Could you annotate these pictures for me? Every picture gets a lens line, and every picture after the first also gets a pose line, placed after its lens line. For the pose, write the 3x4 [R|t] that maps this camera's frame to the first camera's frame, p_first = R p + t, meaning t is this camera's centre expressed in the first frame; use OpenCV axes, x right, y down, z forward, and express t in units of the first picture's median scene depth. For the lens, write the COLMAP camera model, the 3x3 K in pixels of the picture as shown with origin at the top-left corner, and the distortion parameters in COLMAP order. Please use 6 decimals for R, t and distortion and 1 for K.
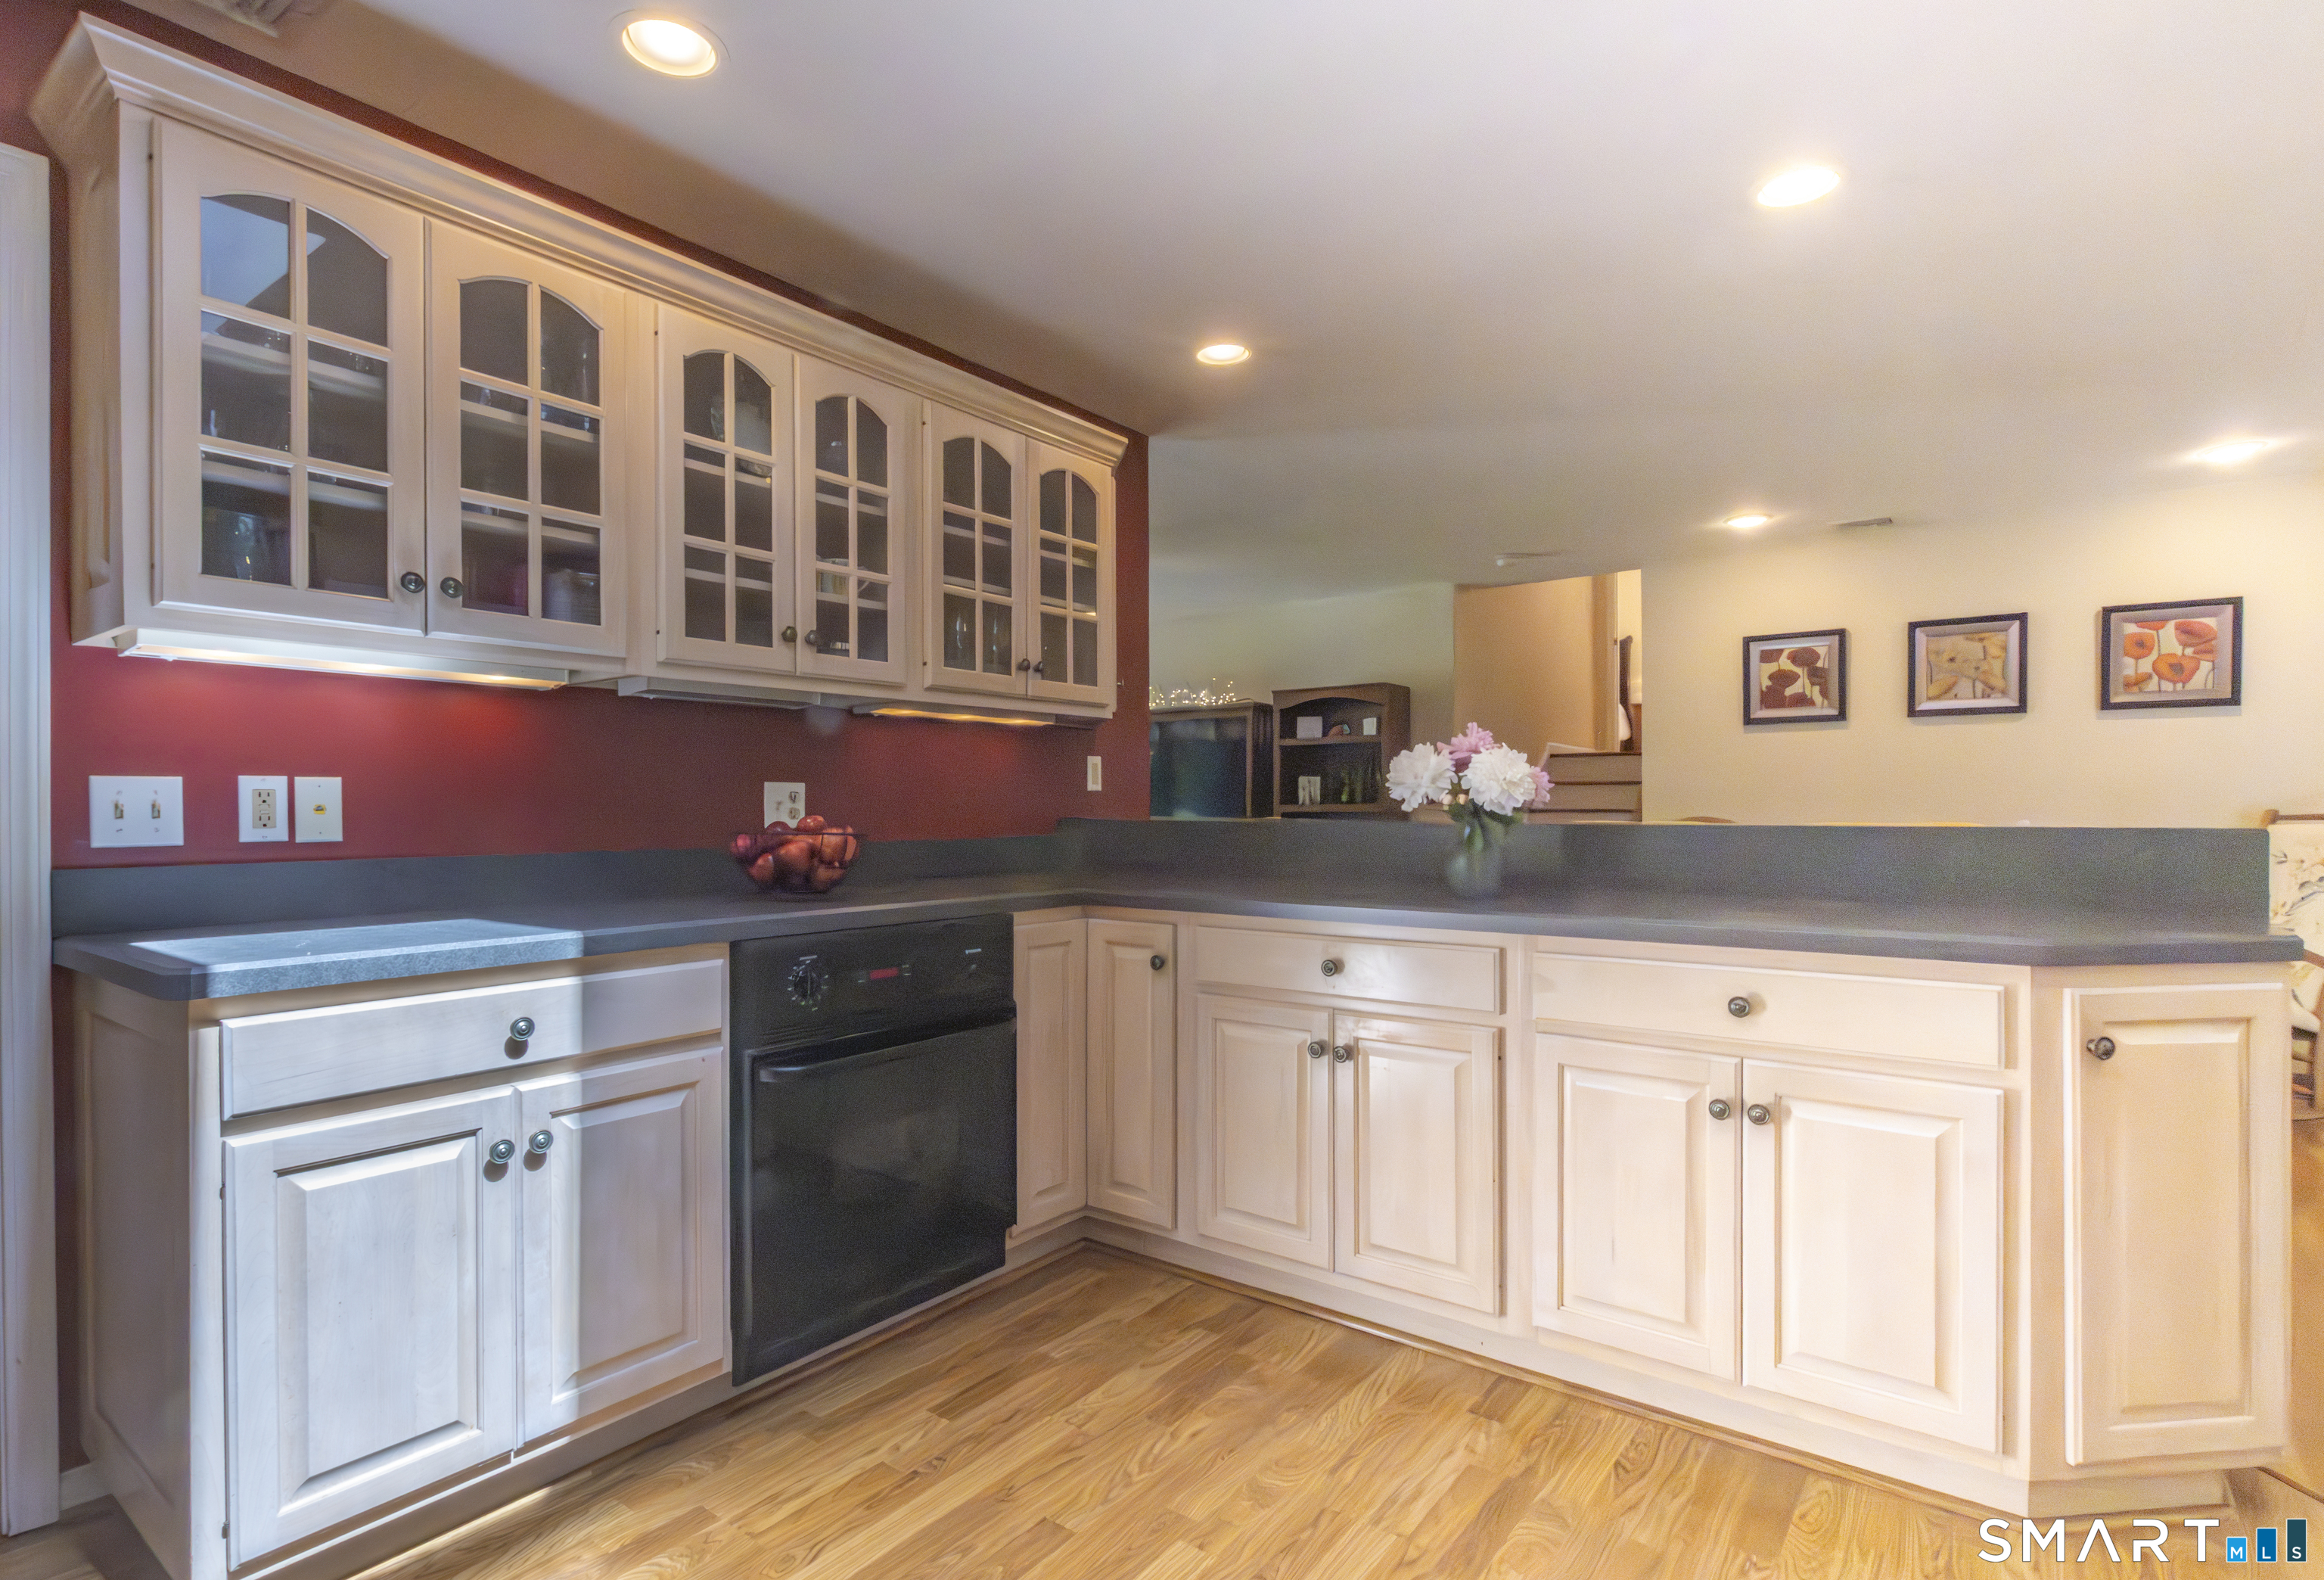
lens RADIAL K [[1140.5, 0, 1159.4], [0, 1140.5, 810.2], [0, 0, 1]] dist [0.001281, -0.000091]
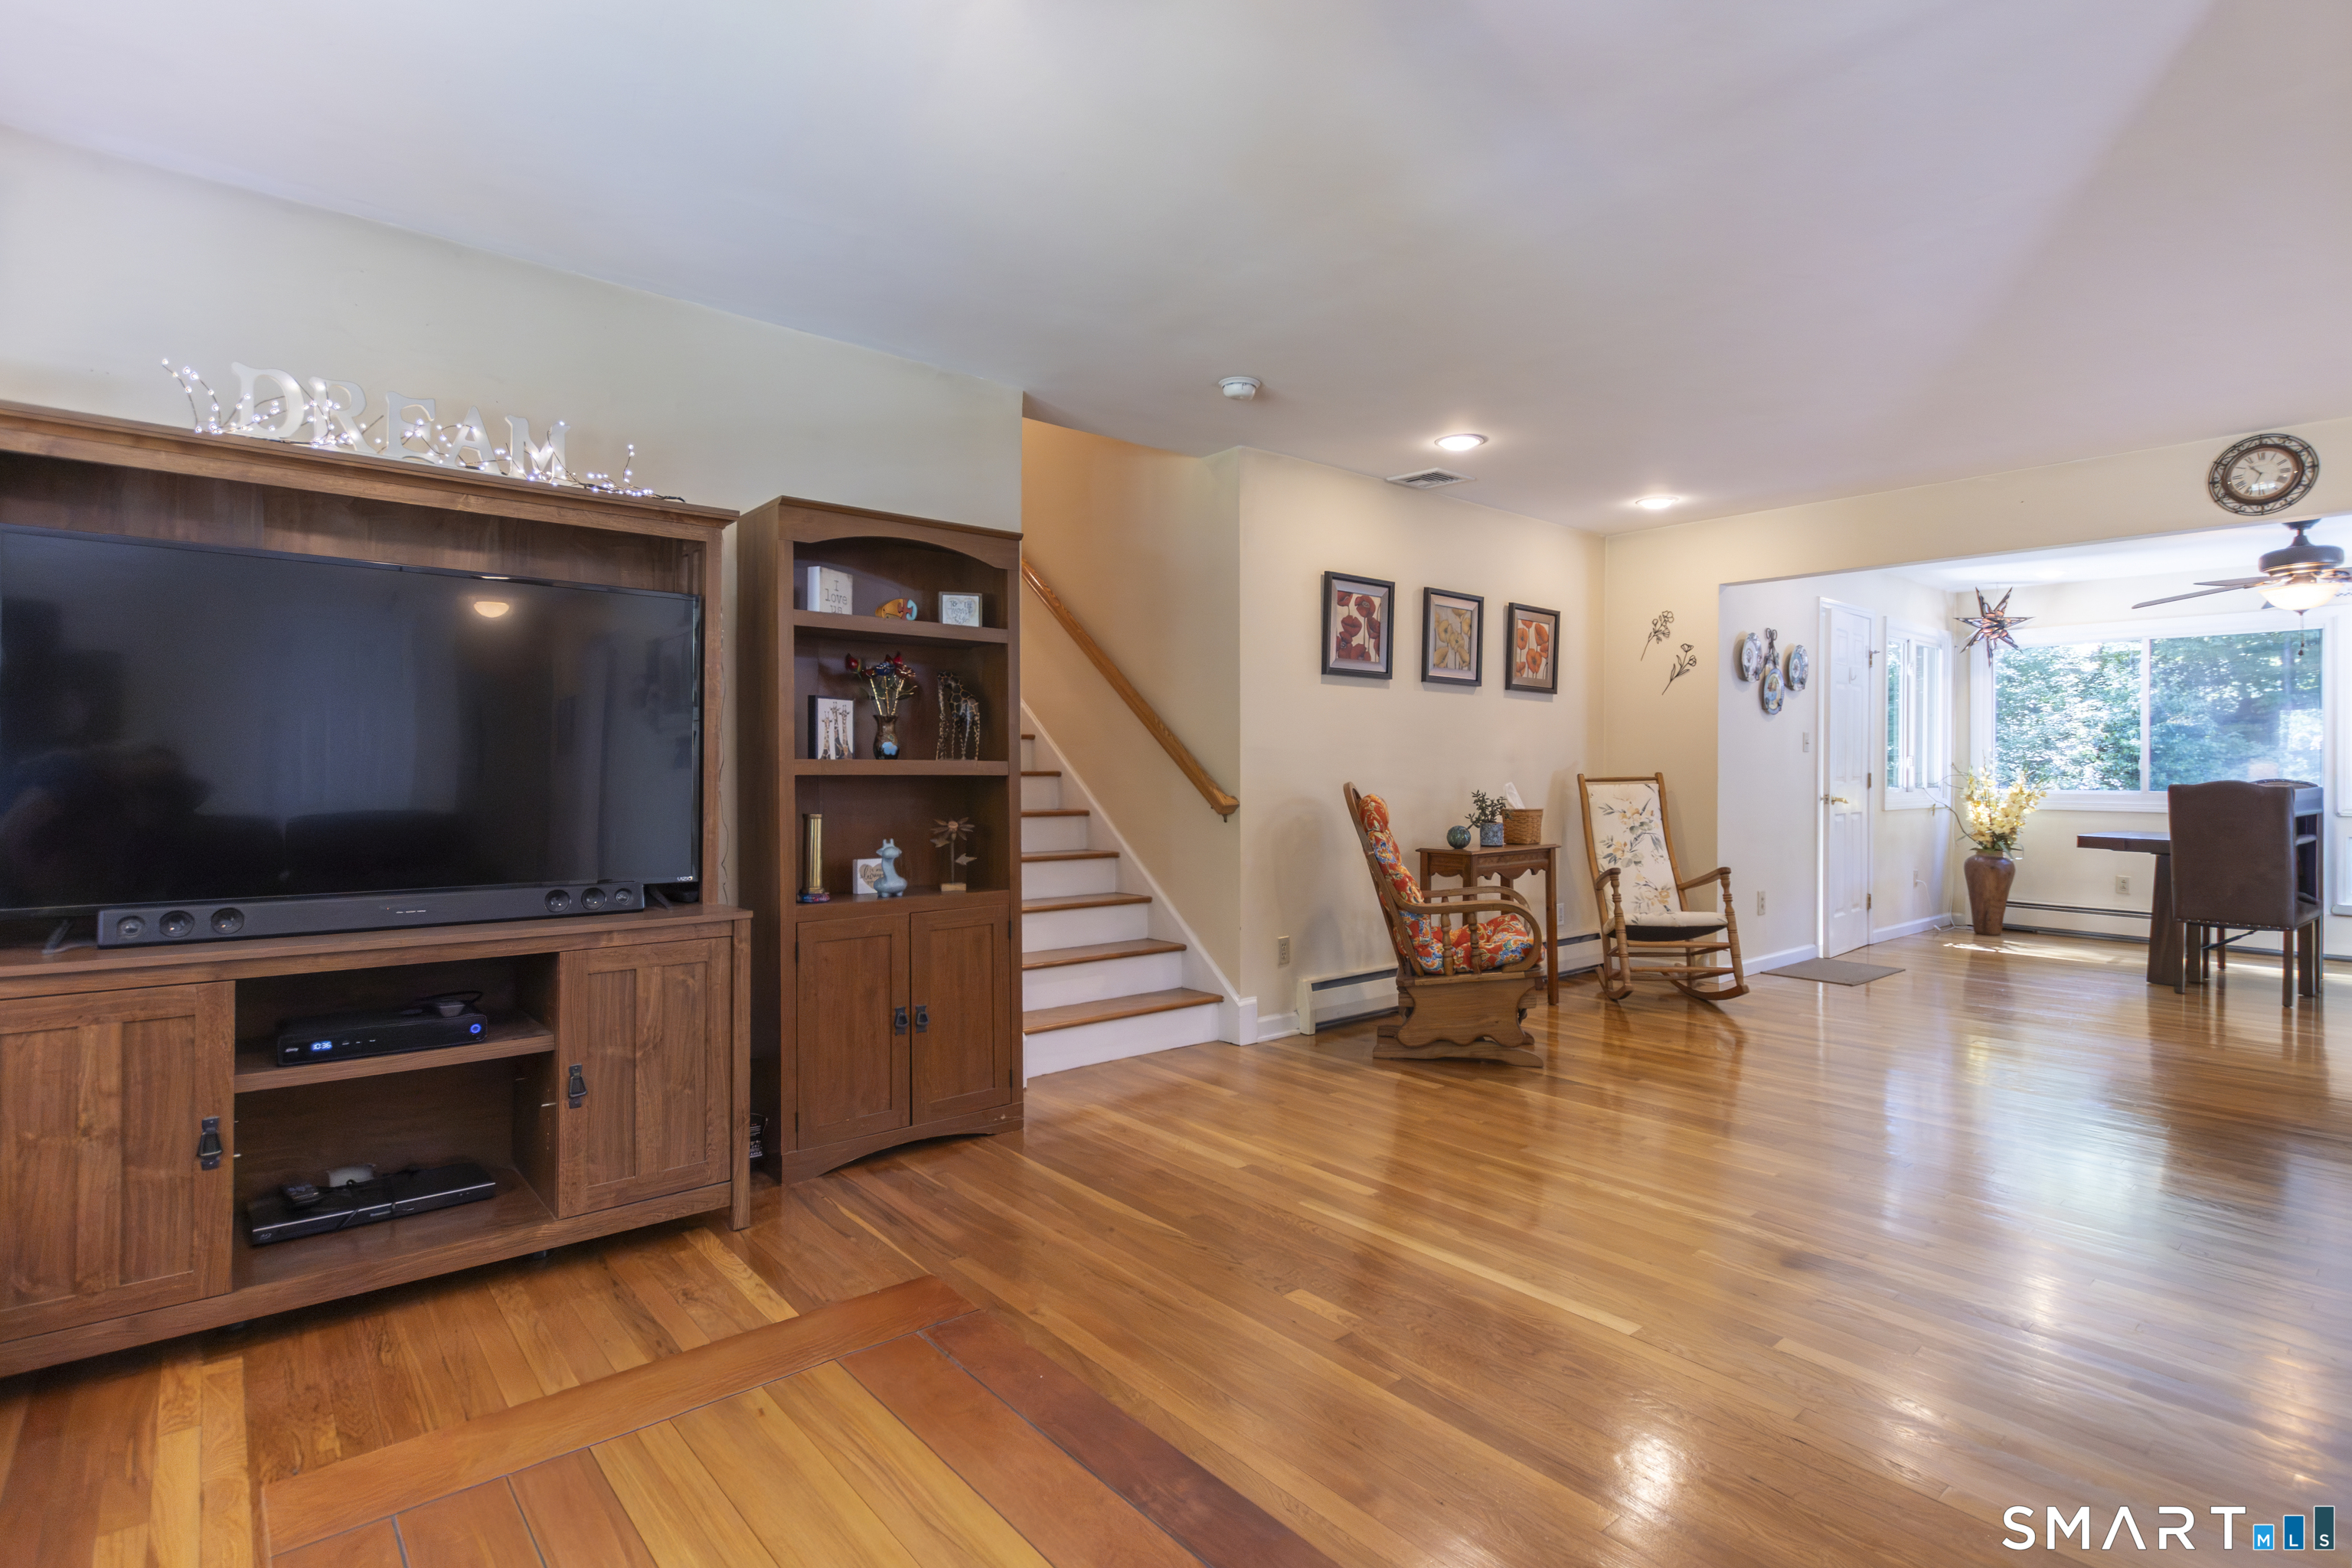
lens RADIAL K [[1119.6, 0, 1214.2], [0, 1119.6, 773.1], [0, 0, 1]] dist [0.011355, -0.000775]
pose [[0.199726, -0.000413, 0.979852, -0.757351], [0.000725, 1.000000, 0.000274, 0.000032], [-0.979851, 0.000655, 0.199726, 2.077264]]
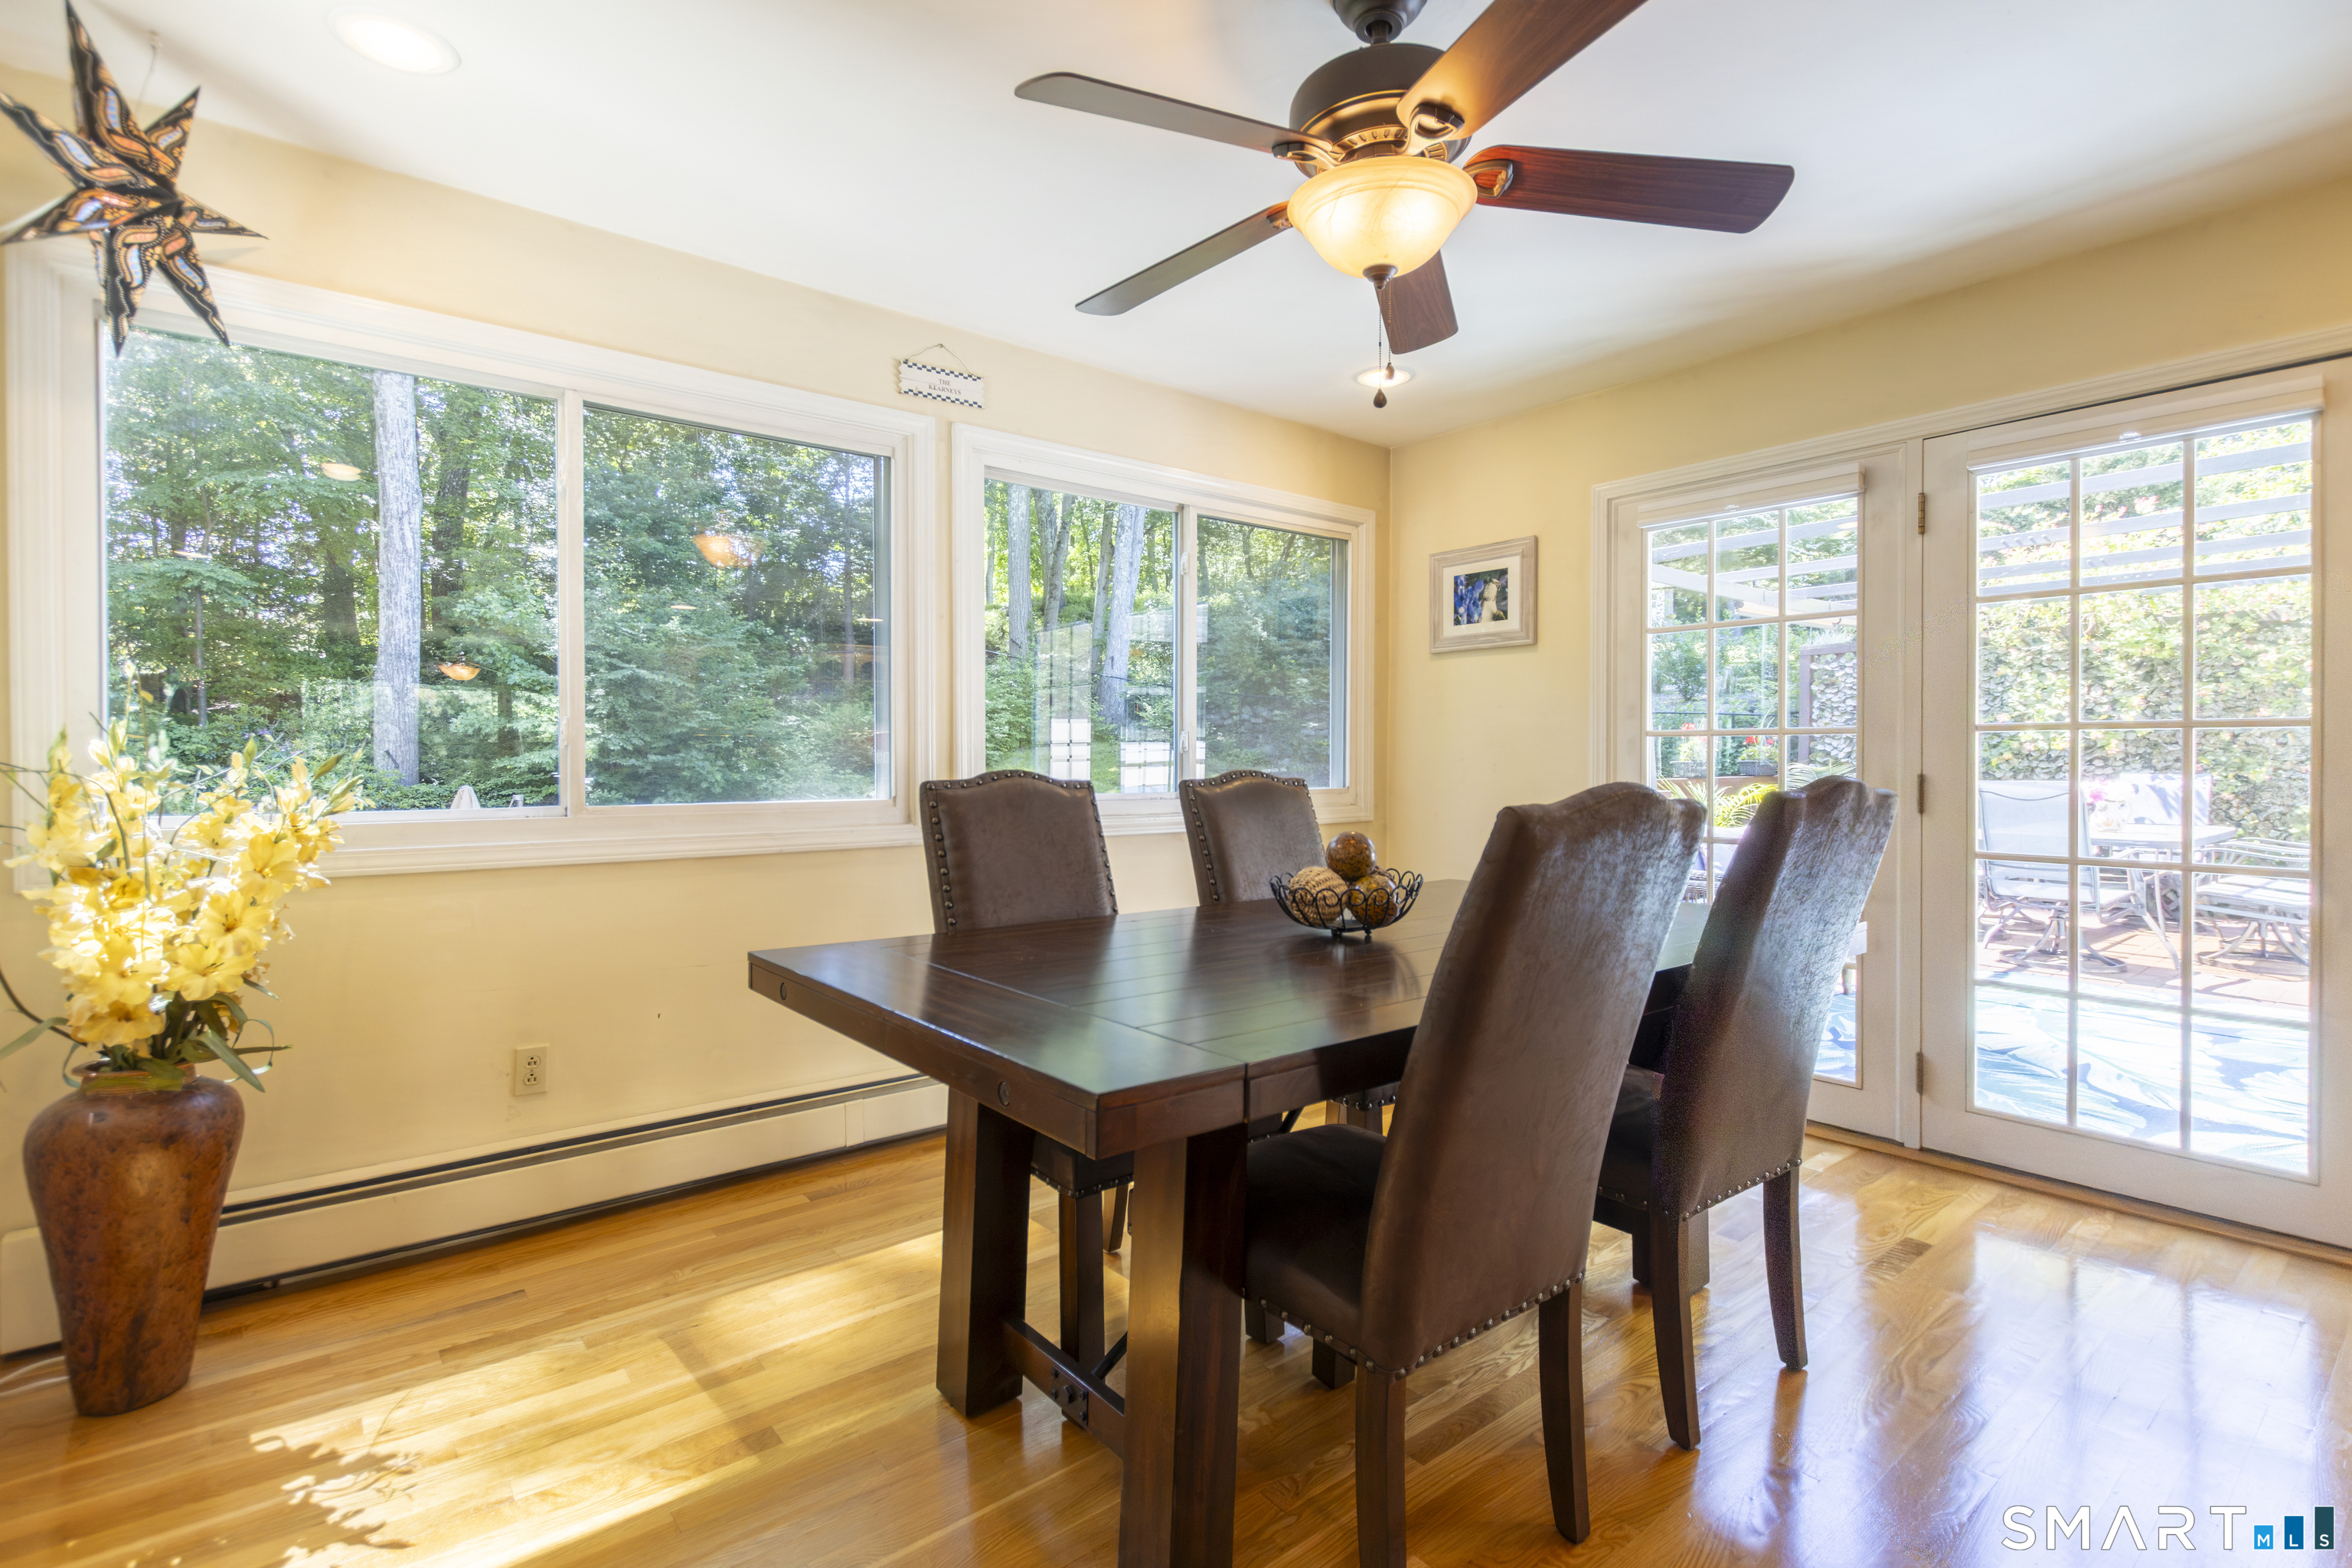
lens RADIAL K [[1092.9, 0, 1106.5], [0, 1092.9, 761.5], [0, 0, 1]] dist [0.002603, 0.000147]
pose [[-0.963658, 0.001856, 0.267131, 1.861650], [0.004078, 0.999962, 0.007766, -0.000866], [-0.267106, 0.008573, -0.963629, 1.156083]]
